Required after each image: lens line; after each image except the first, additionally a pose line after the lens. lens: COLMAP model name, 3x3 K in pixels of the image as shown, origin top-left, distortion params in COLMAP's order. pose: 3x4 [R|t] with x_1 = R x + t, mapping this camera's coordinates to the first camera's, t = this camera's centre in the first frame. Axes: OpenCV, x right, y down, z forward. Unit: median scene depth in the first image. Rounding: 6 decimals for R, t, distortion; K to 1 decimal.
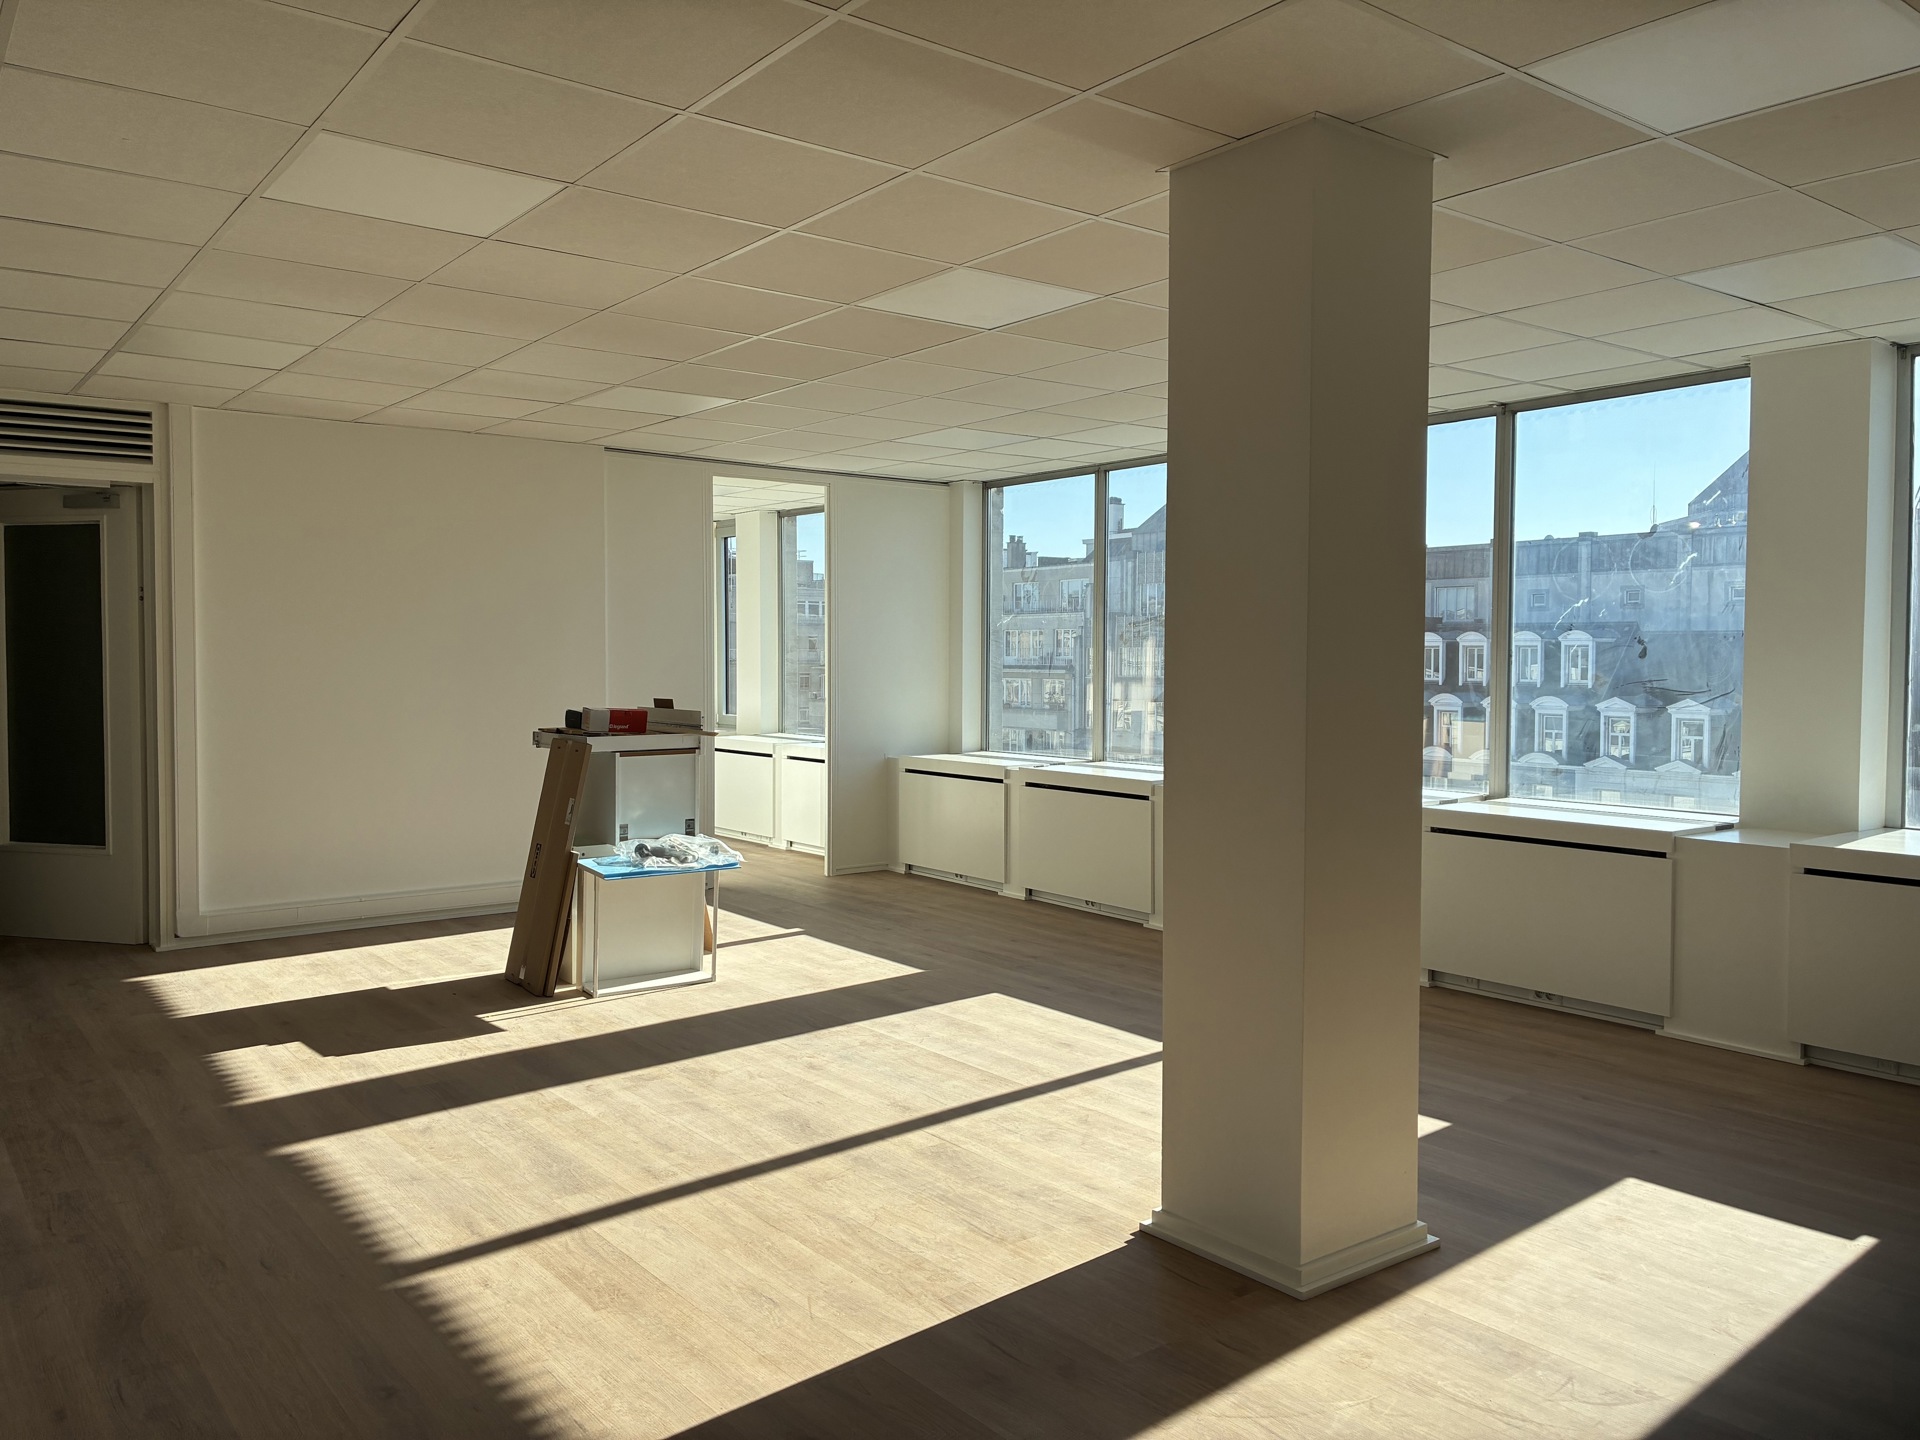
lens RADIAL K [[1452.9, 0, 943.1], [0, 1452.9, 720.8], [0, 0, 1]] dist [0.040478, -0.051257]
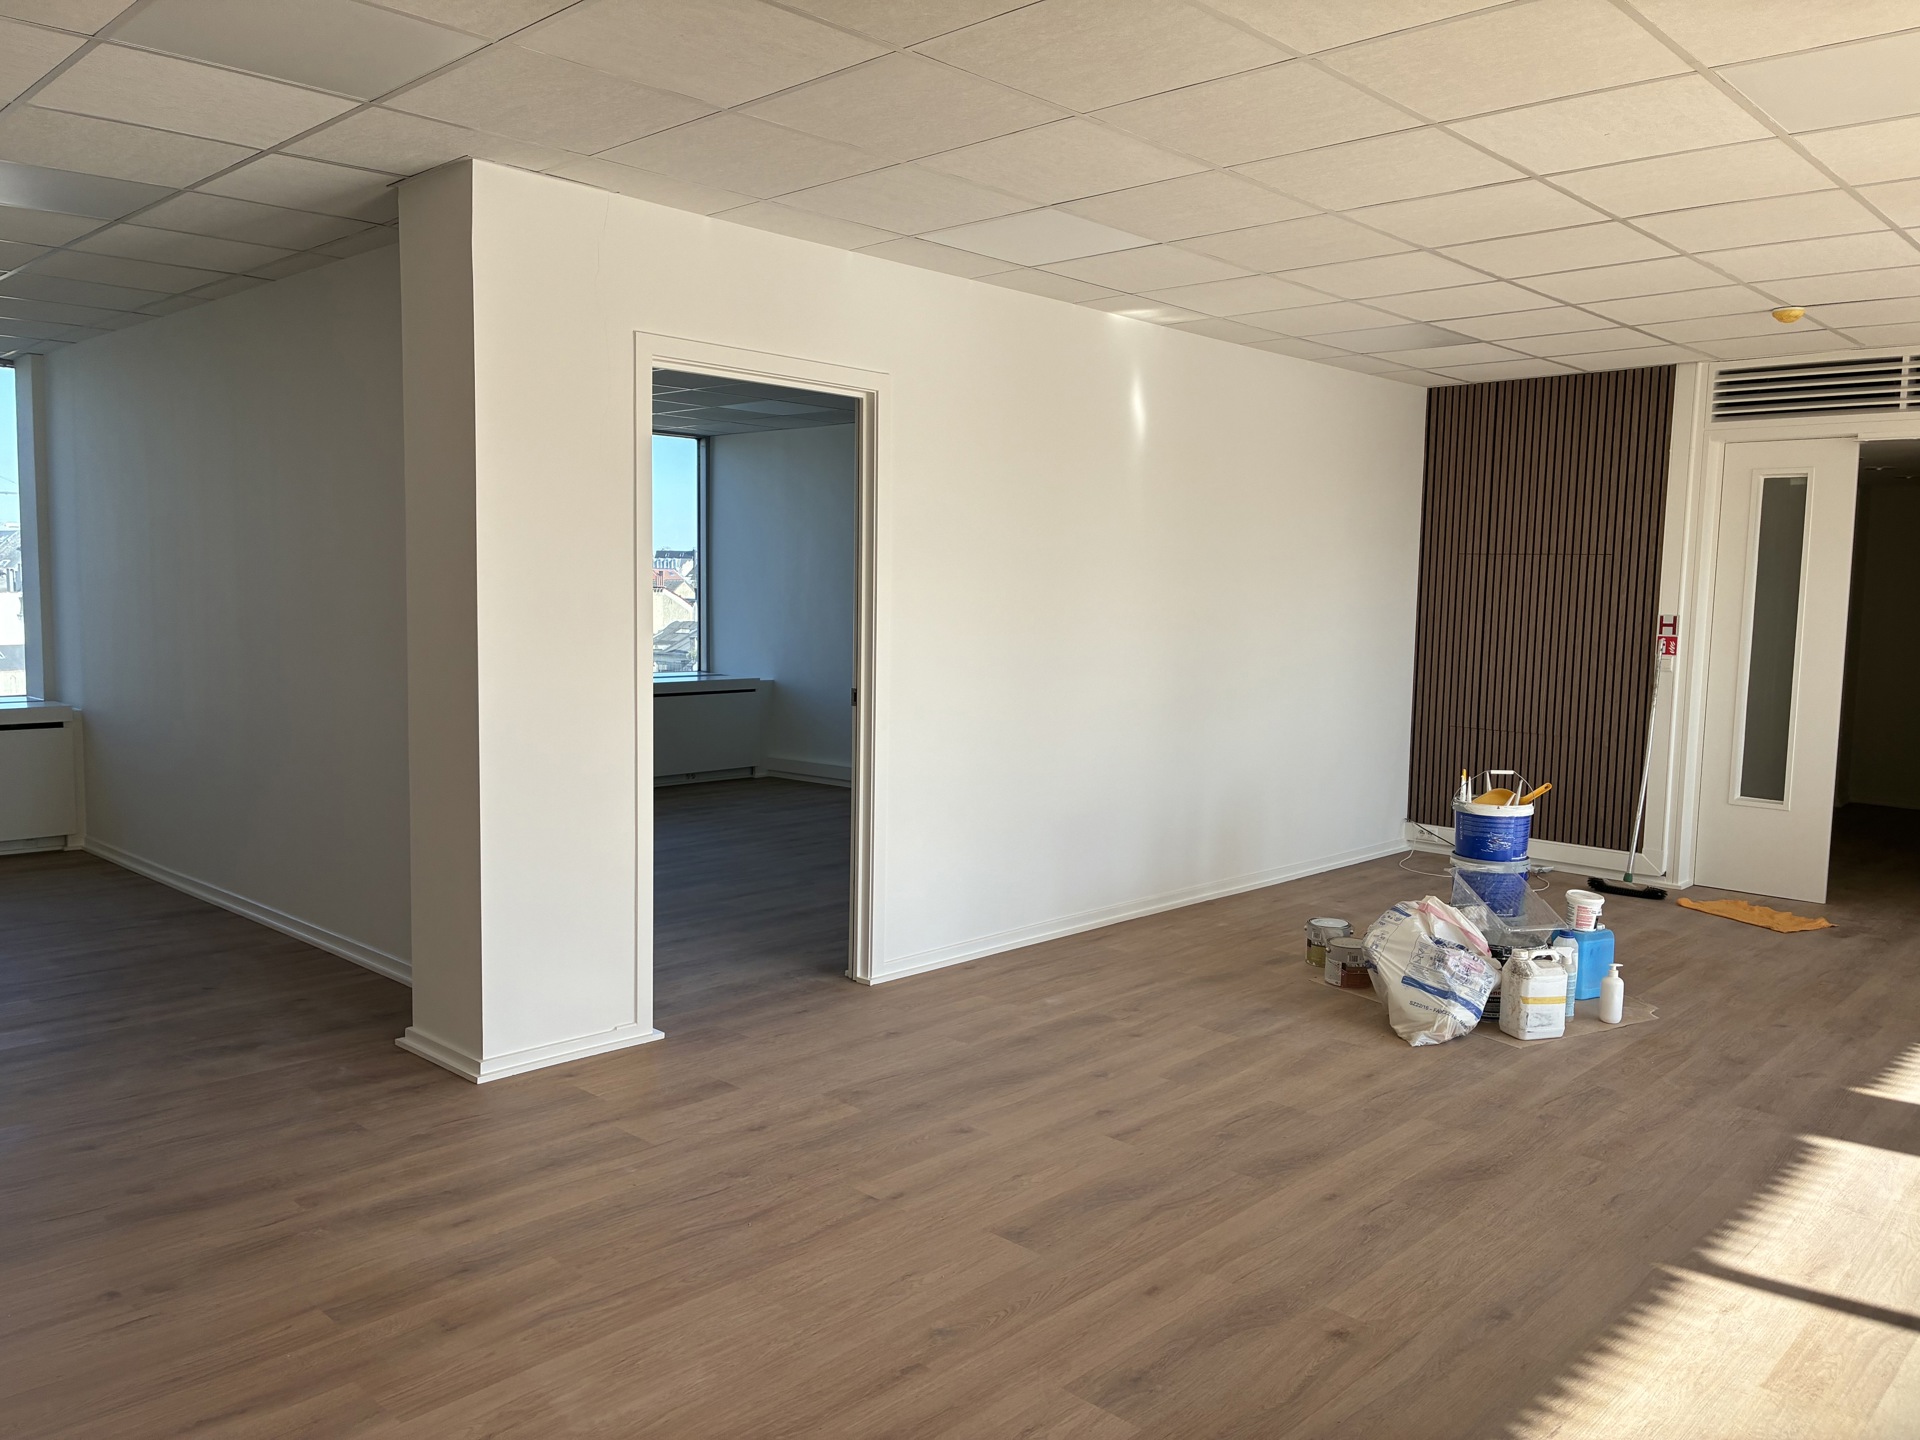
lens RADIAL K [[1452.9, 0, 943.1], [0, 1452.9, 720.8], [0, 0, 1]] dist [0.040478, -0.051257]
pose [[0.150815, 0.096905, -0.983801, 0.421413], [-0.061495, 0.994176, 0.088500, -0.031308], [0.986647, 0.047152, 0.155896, 0.308071]]
